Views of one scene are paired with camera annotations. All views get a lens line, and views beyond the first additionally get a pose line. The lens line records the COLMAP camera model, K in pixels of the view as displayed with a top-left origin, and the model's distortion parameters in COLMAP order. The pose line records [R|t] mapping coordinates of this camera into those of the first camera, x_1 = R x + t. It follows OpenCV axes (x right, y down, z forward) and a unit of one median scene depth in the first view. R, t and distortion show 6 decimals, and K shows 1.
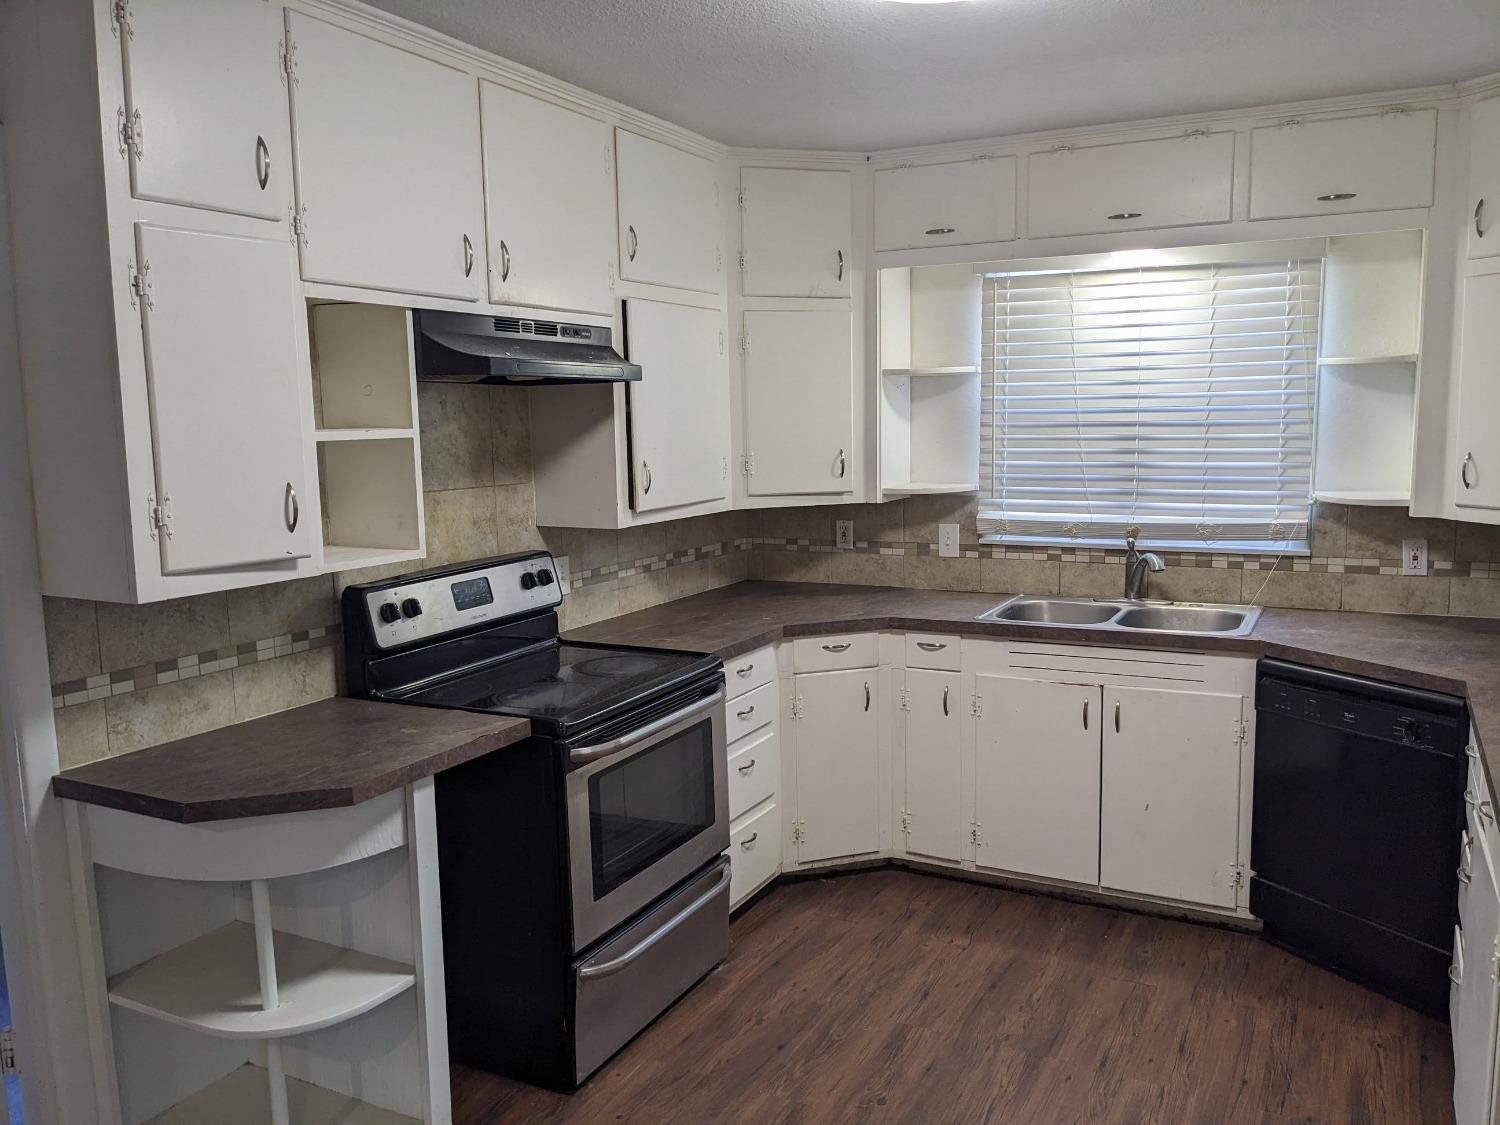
lens RADIAL K [[1183.0, 0, 768.4], [0, 1183.0, 574.4], [0, 0, 1]] dist [0.051081, -0.091565]
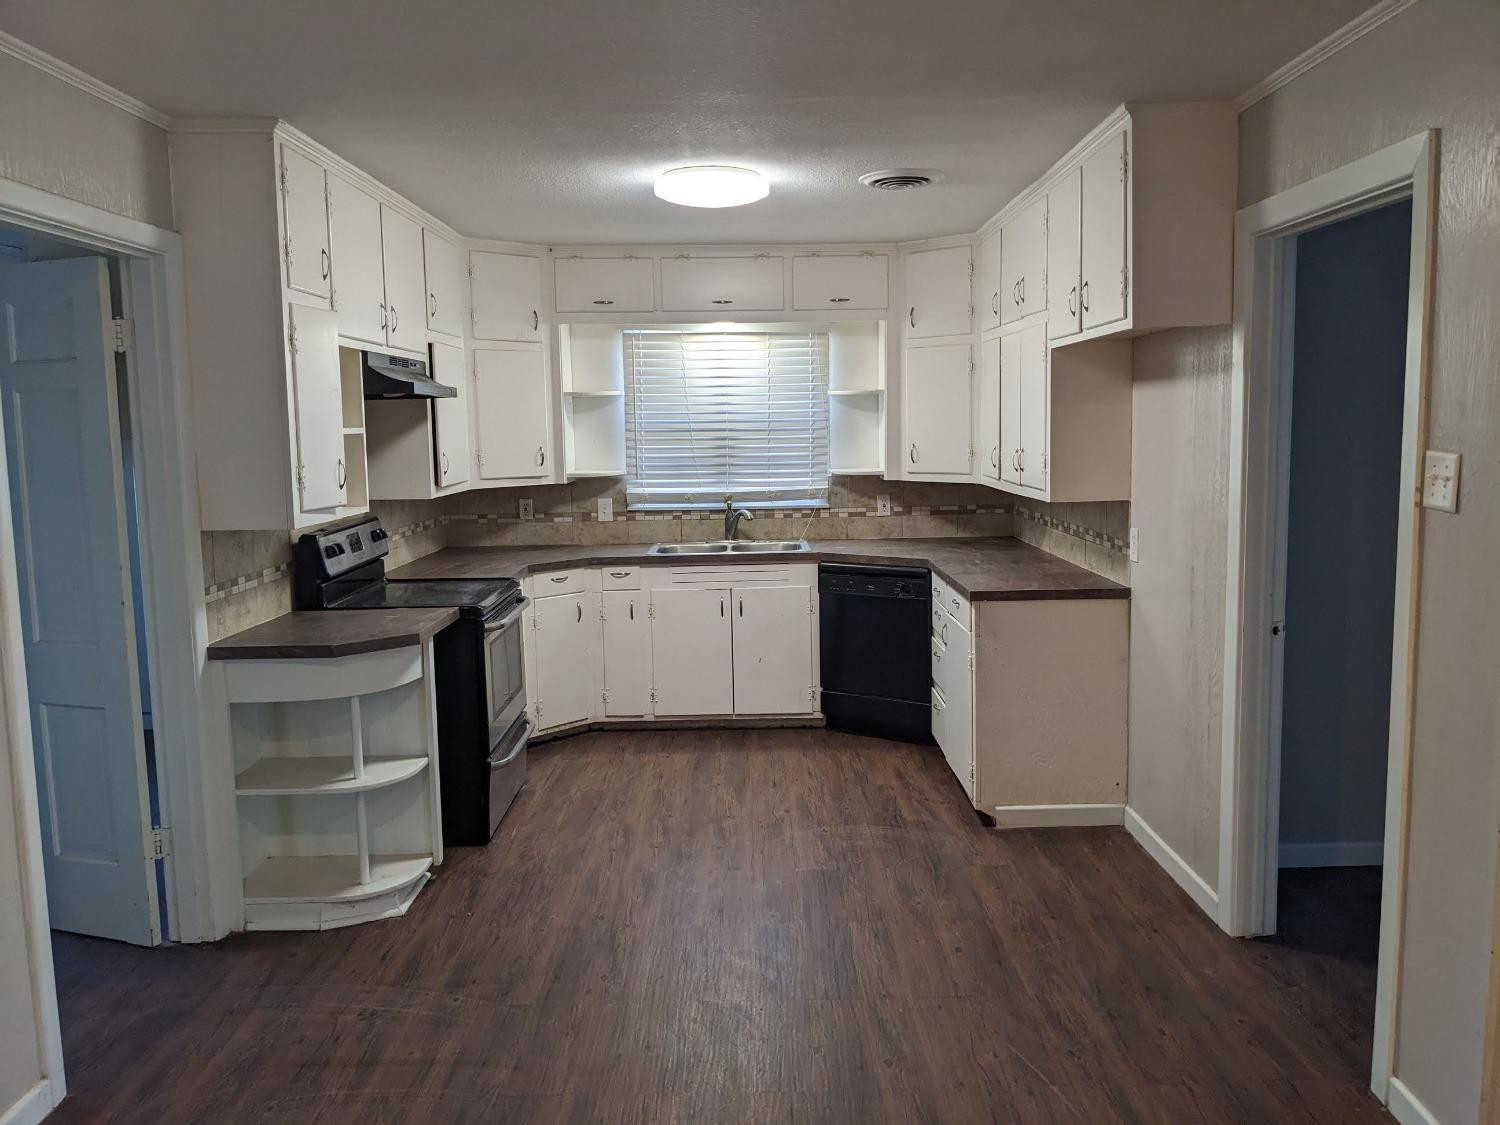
lens RADIAL K [[1183.0, 0, 763.7], [0, 1183.0, 555.9], [0, 0, 1]] dist [0.051081, -0.091565]
pose [[0.884828, -0.049354, 0.463296, -0.453261], [0.064154, 0.997808, -0.016229, 0.082581], [-0.461480, 0.044082, 0.886055, -0.486689]]
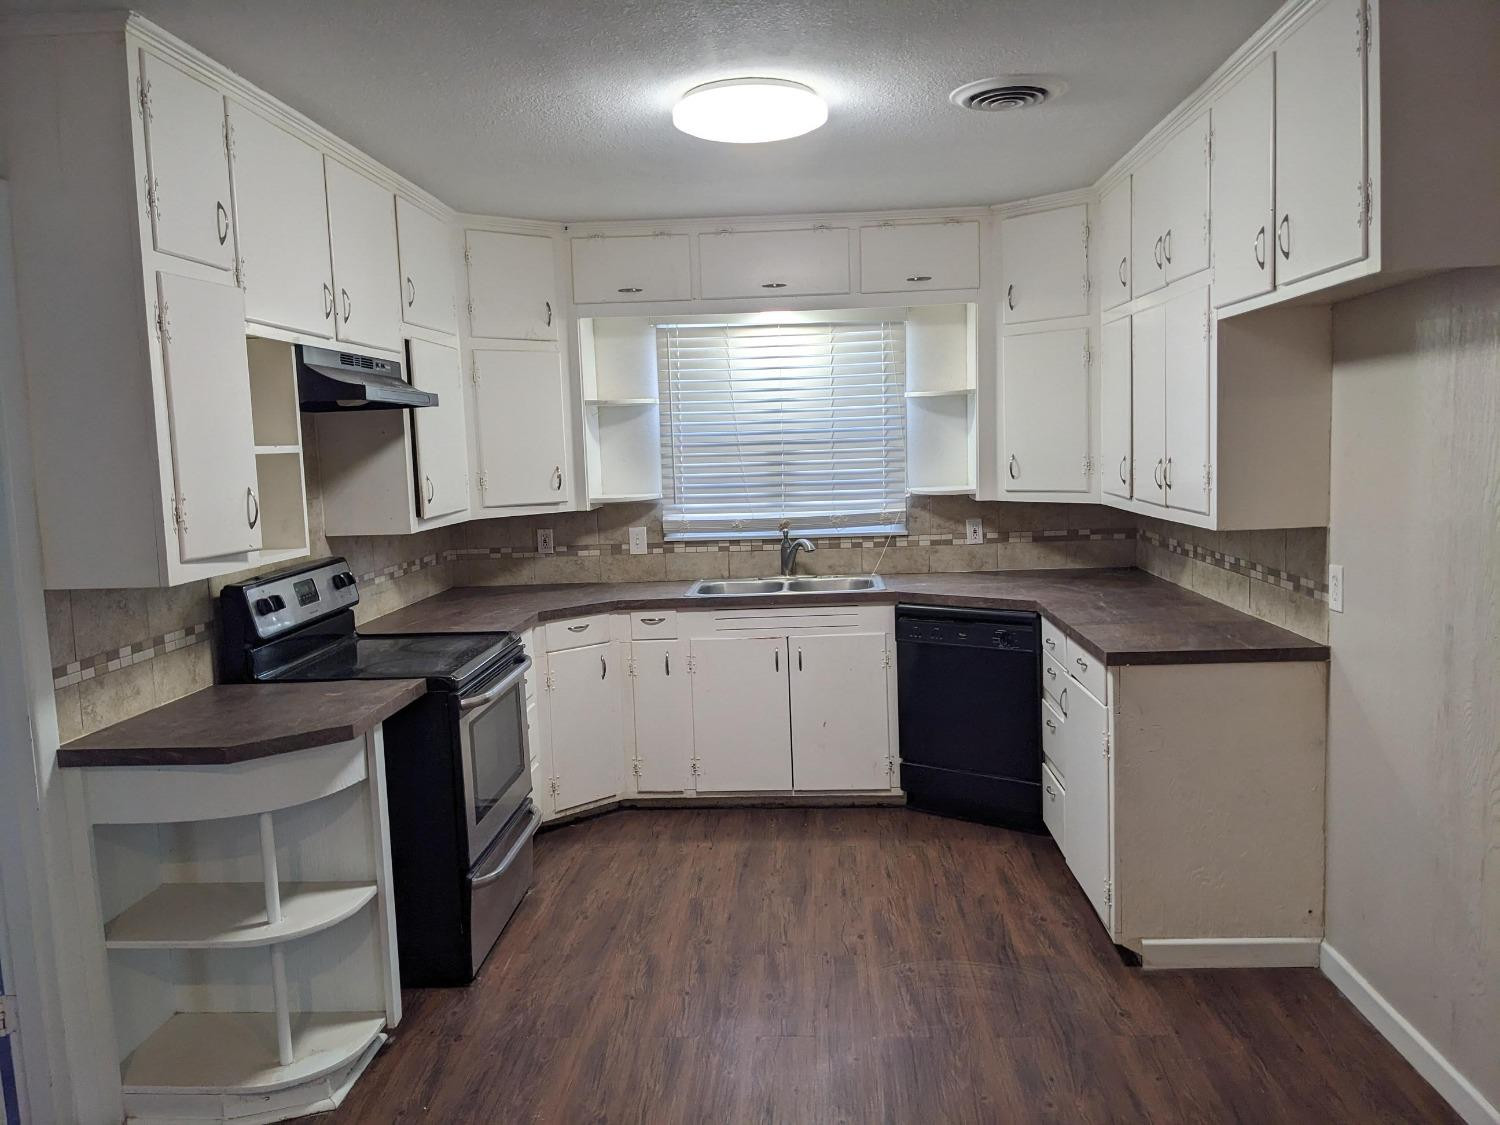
lens RADIAL K [[1183.0, 0, 752.6], [0, 1183.0, 575.9], [0, 0, 1]] dist [0.051081, -0.091565]
pose [[0.913711, -0.059617, 0.401967, -0.297825], [0.073162, 0.997150, -0.018416, 0.049741], [-0.399724, 0.046236, 0.915469, -0.207830]]
